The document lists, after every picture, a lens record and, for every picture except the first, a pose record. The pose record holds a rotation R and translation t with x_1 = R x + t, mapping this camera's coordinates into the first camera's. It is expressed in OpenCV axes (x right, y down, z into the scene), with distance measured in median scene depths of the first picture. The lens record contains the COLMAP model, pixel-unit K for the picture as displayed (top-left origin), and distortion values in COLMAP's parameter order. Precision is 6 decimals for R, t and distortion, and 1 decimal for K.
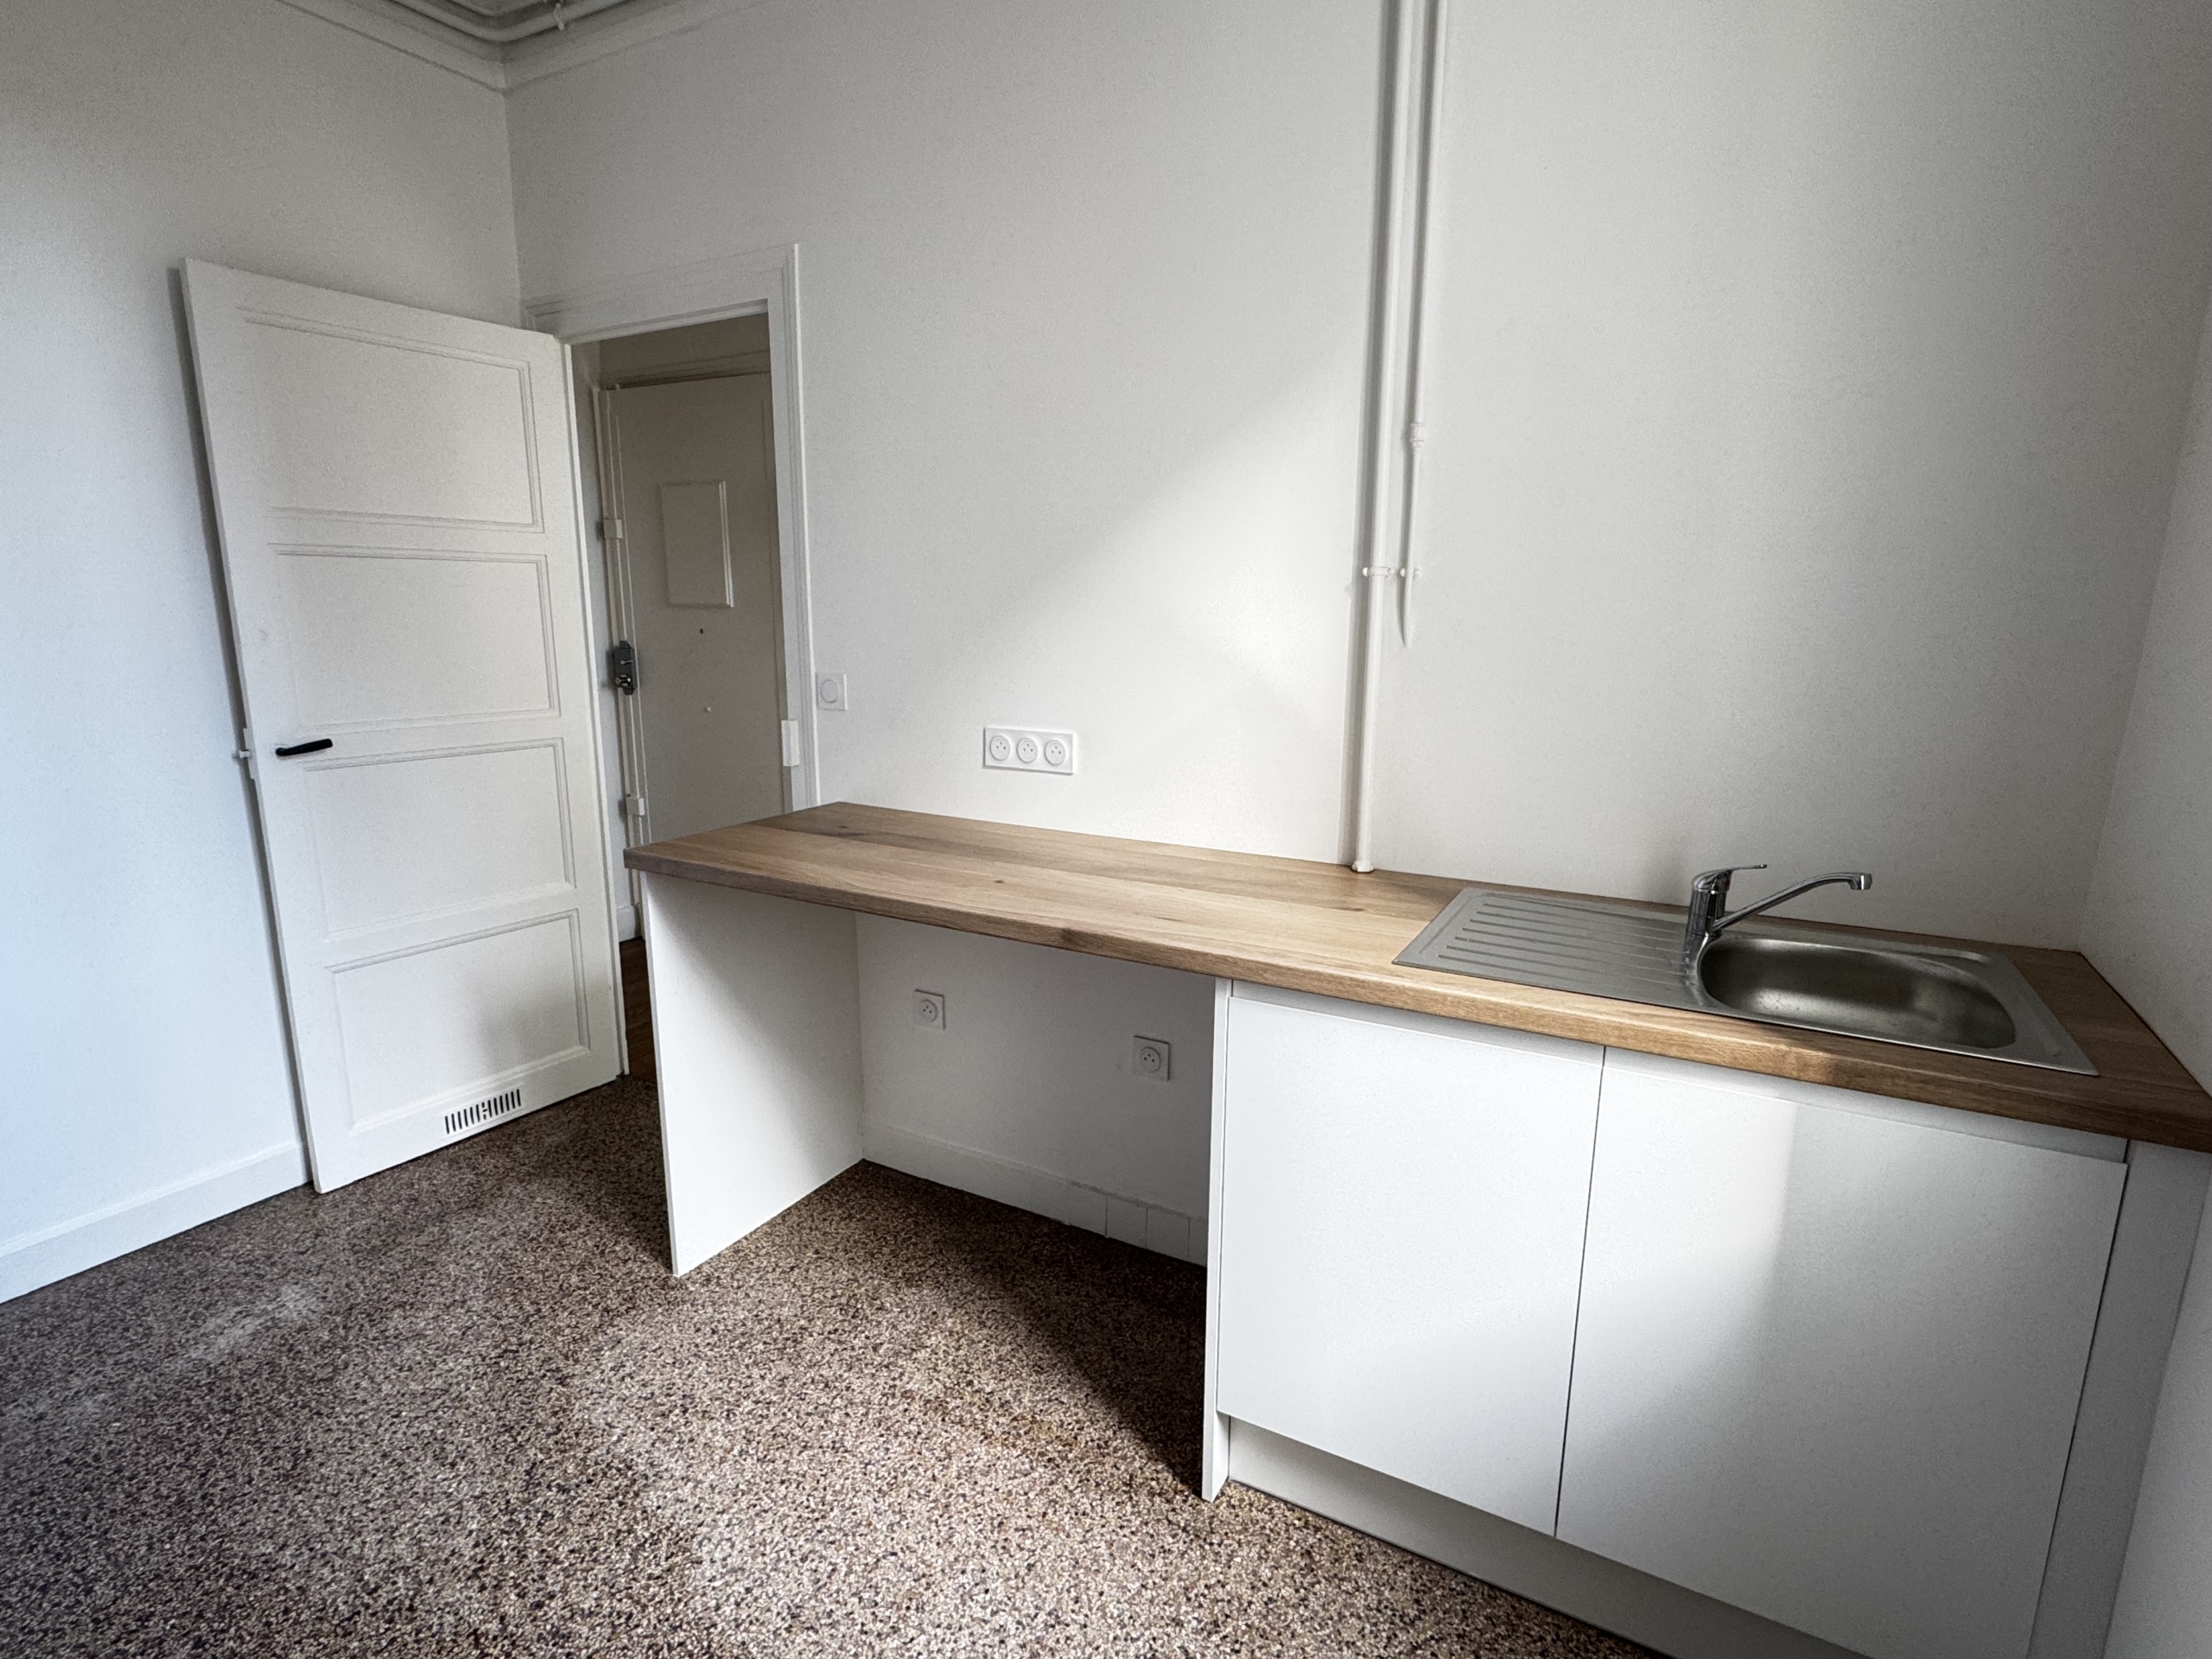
lens RADIAL K [[1084.9, 0, 1107.5], [0, 1084.9, 824.4], [0, 0, 1]] dist [-0.025238, 0.000761]
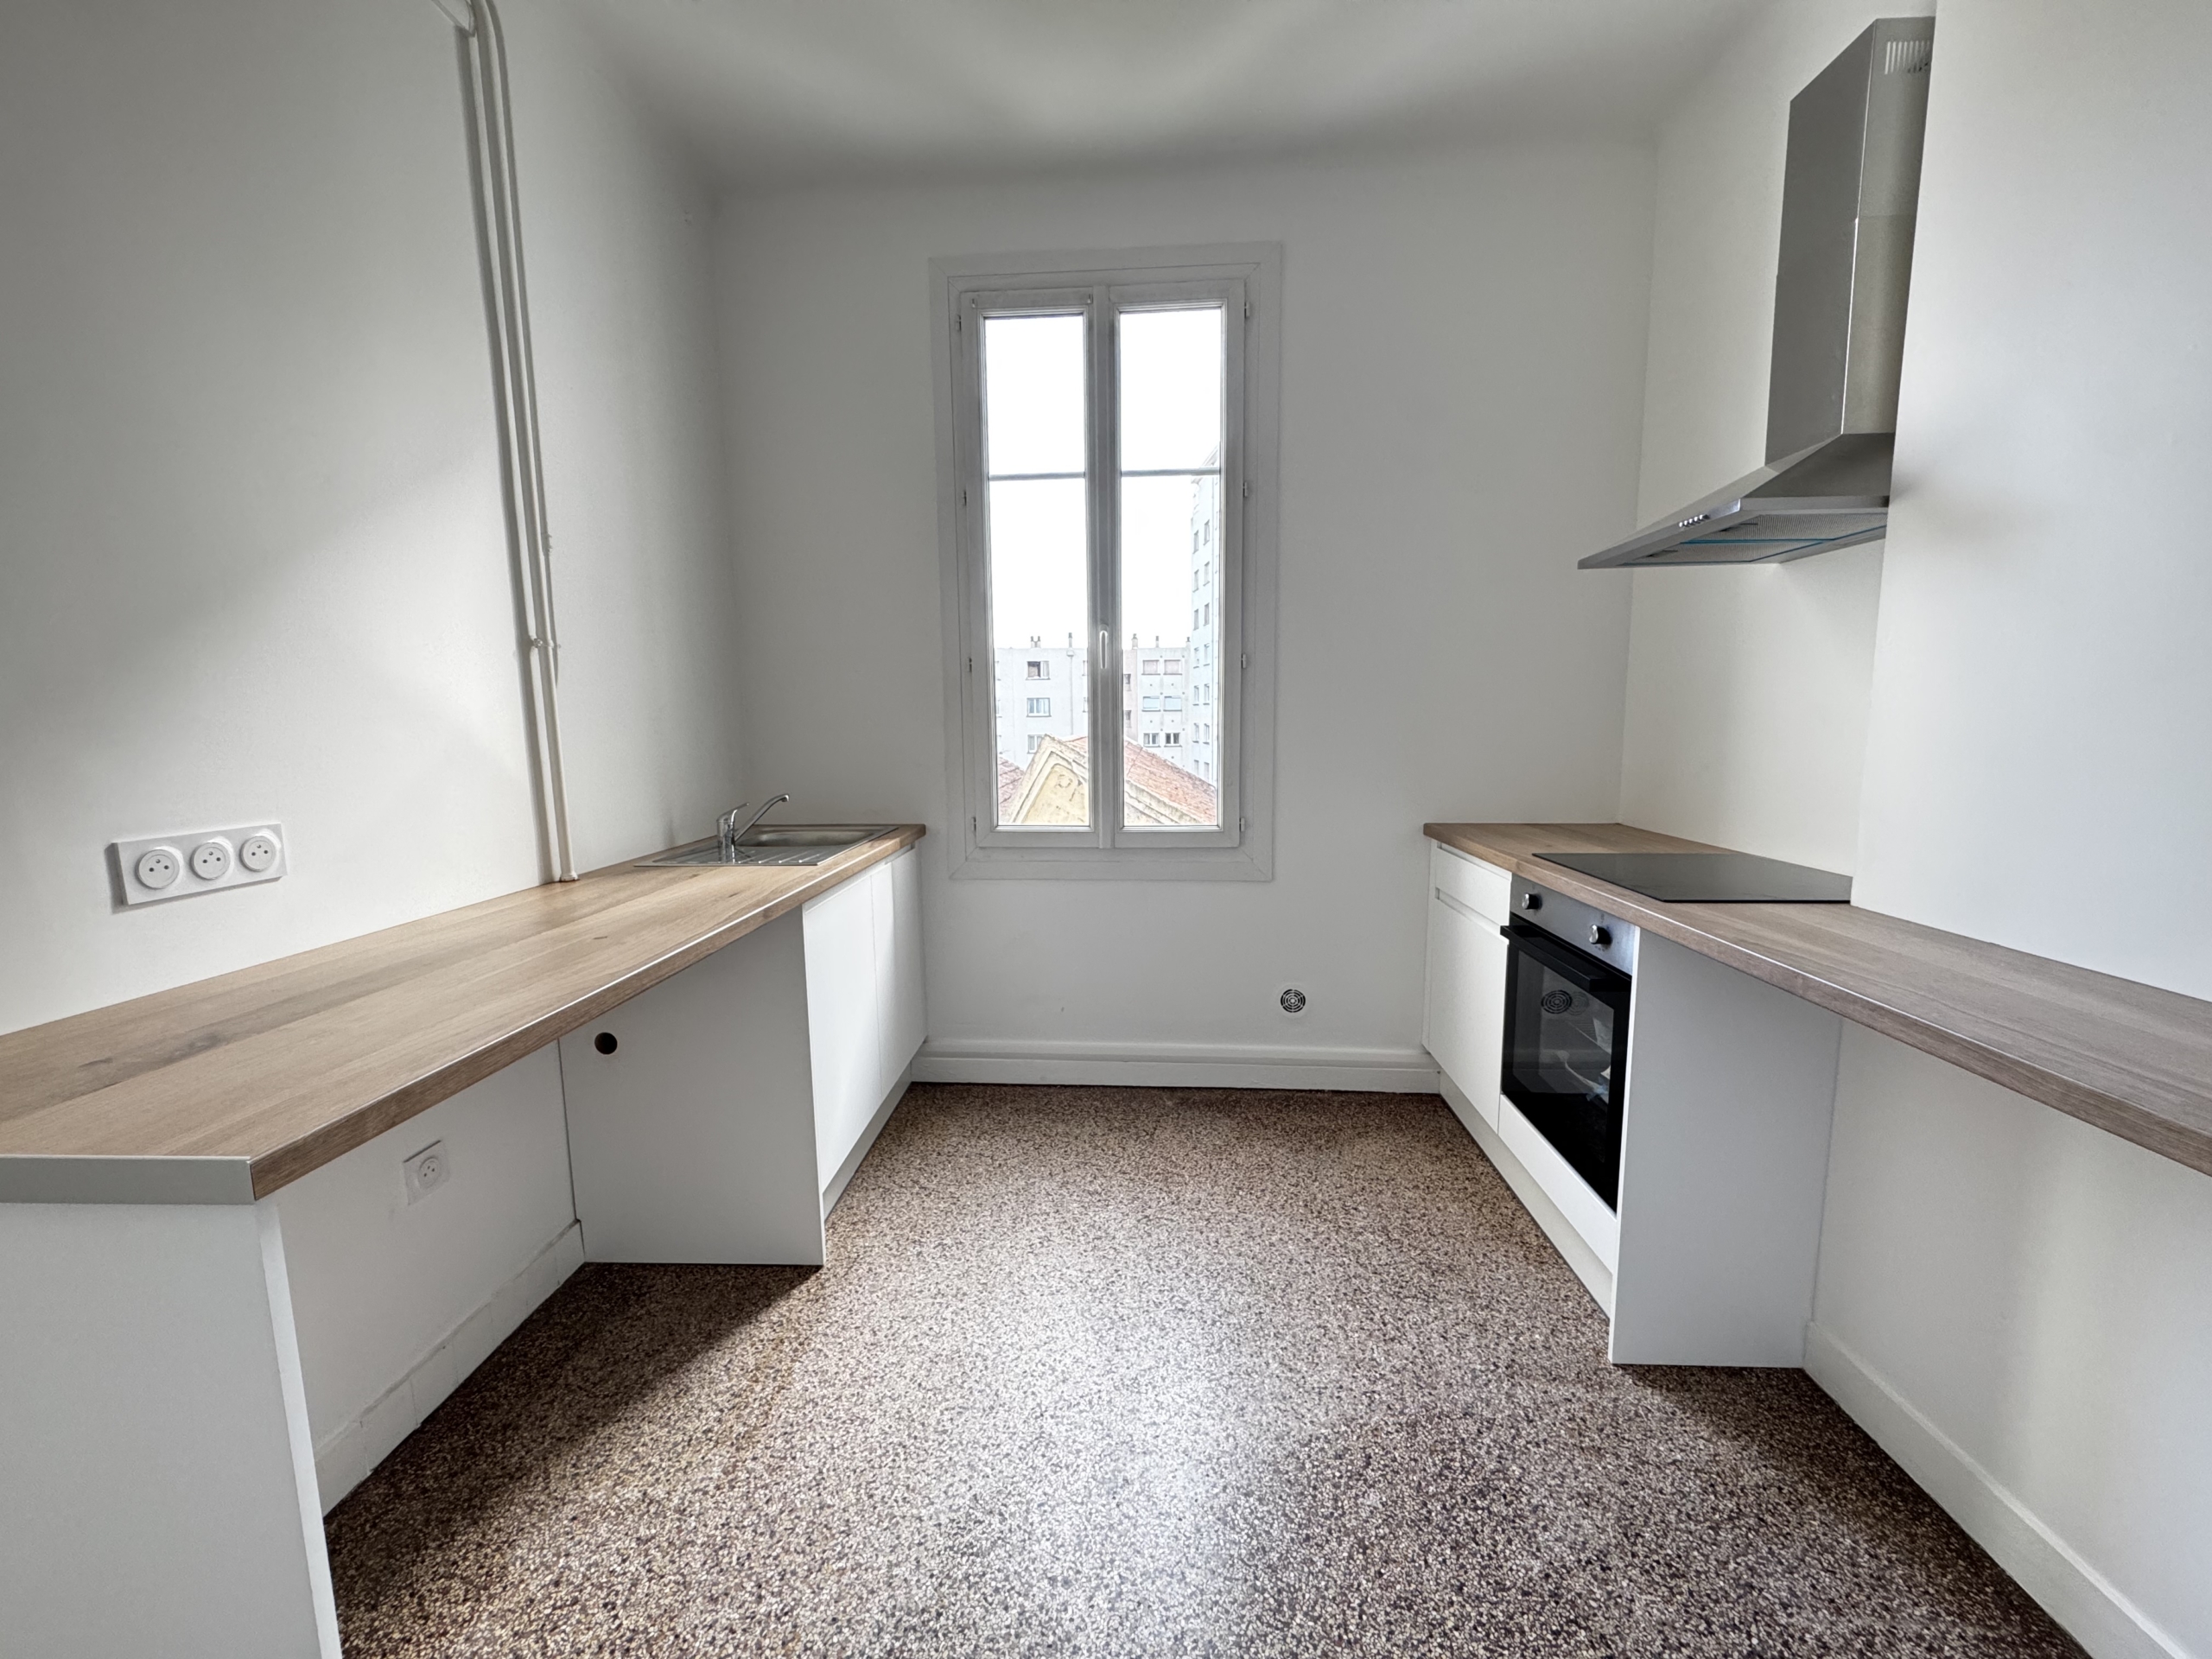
lens RADIAL K [[884.9, 0, 1108.8], [0, 884.9, 830.7], [0, 0, 1]] dist [-0.001690, -0.000161]
pose [[-0.446053, -0.129459, 0.885594, -1.051062], [0.168737, 0.959575, 0.225262, -0.151973], [-0.878957, 0.249911, -0.406177, 0.960336]]
